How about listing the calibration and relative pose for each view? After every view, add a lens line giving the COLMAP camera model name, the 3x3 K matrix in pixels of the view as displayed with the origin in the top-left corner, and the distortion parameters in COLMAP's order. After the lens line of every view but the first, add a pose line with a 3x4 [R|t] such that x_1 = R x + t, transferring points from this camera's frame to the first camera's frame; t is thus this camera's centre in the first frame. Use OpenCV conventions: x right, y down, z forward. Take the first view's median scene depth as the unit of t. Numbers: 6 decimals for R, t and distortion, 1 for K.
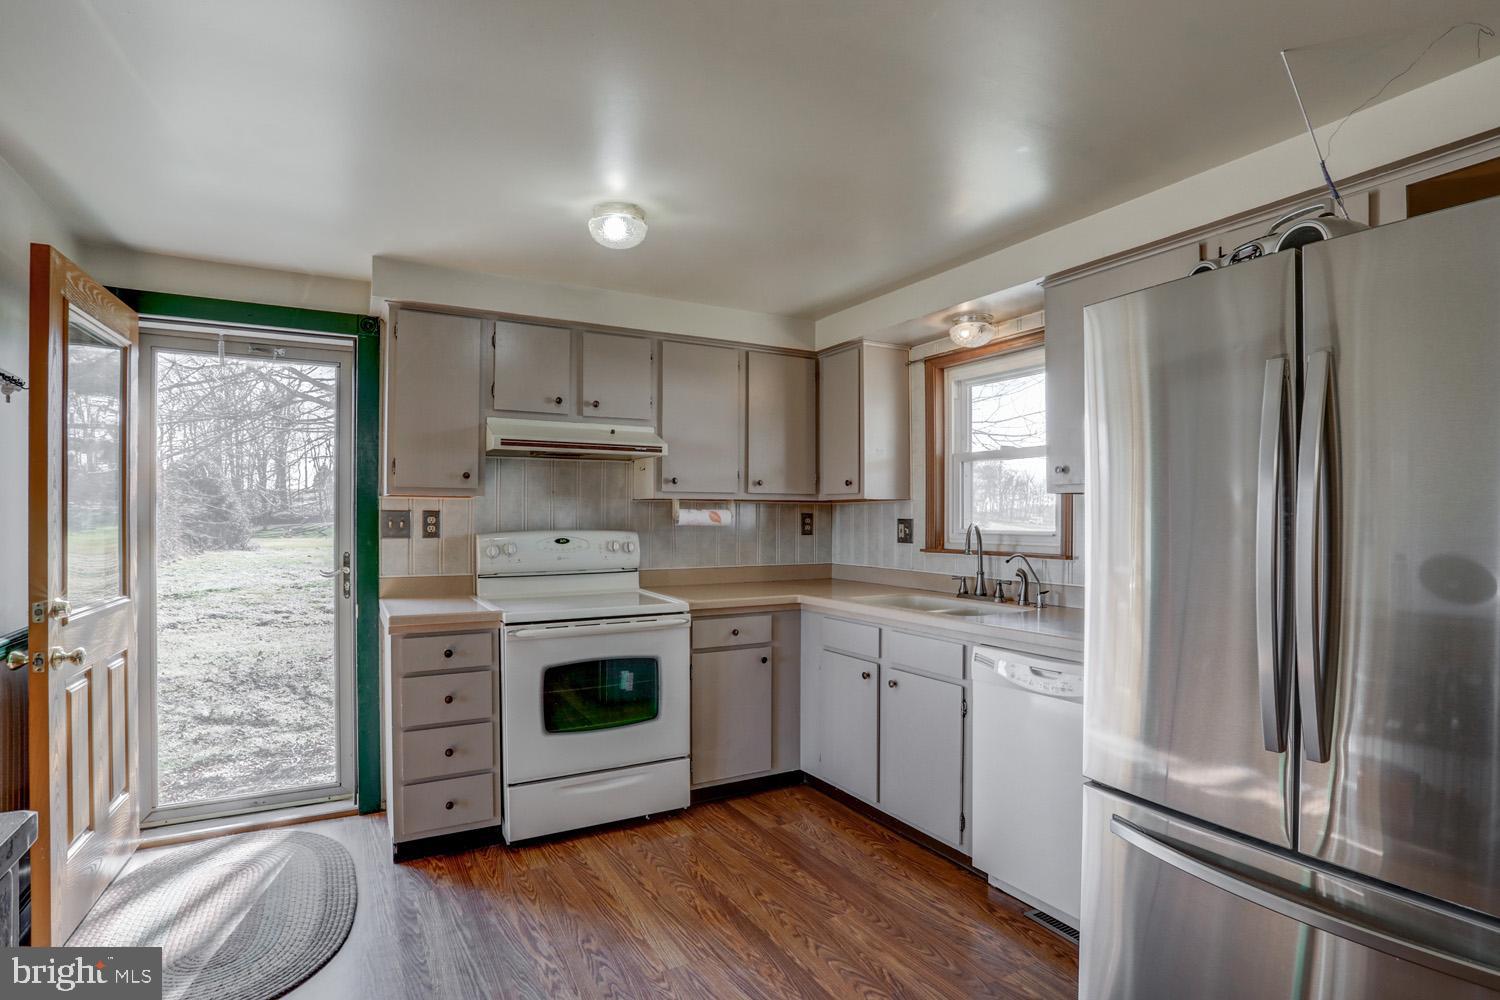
lens RADIAL K [[780.8, 0, 750.0], [0, 780.8, 500.0], [0, 0, 1]] dist [-0.000021, -0.000104]
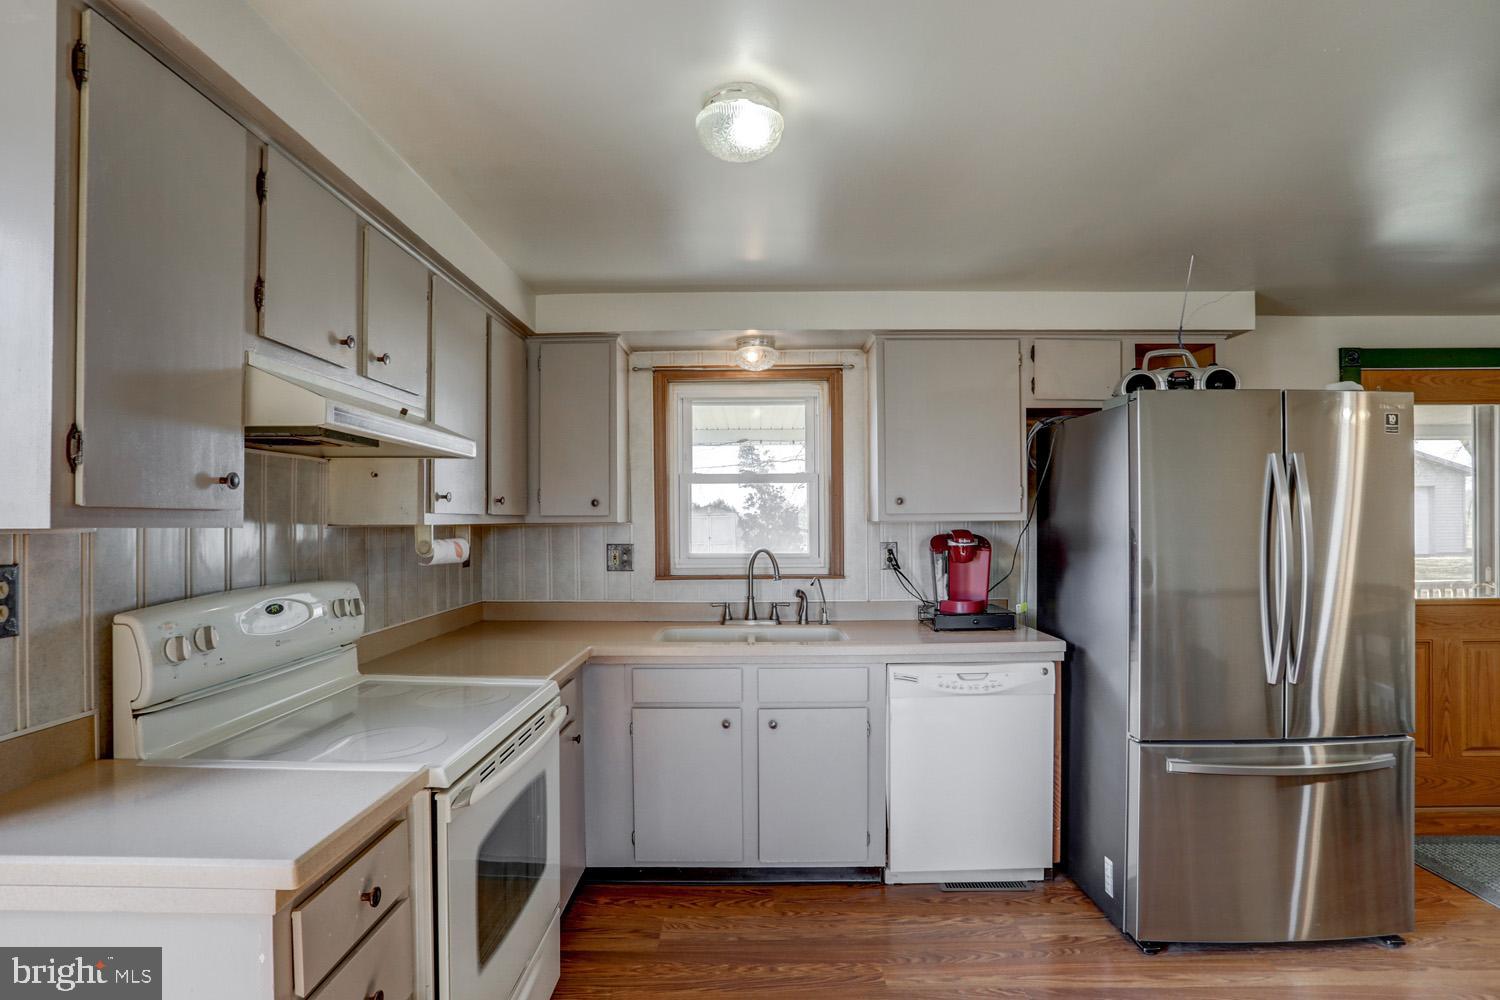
lens RADIAL K [[758.3, 0, 750.5], [0, 758.3, 505.7], [0, 0, 1]] dist [-0.042179, 0.000241]
pose [[0.497966, 0.011181, 0.867125, -0.549543], [-0.010156, 0.999923, -0.007061, -0.016730], [-0.867137, -0.005290, 0.498041, 0.517917]]
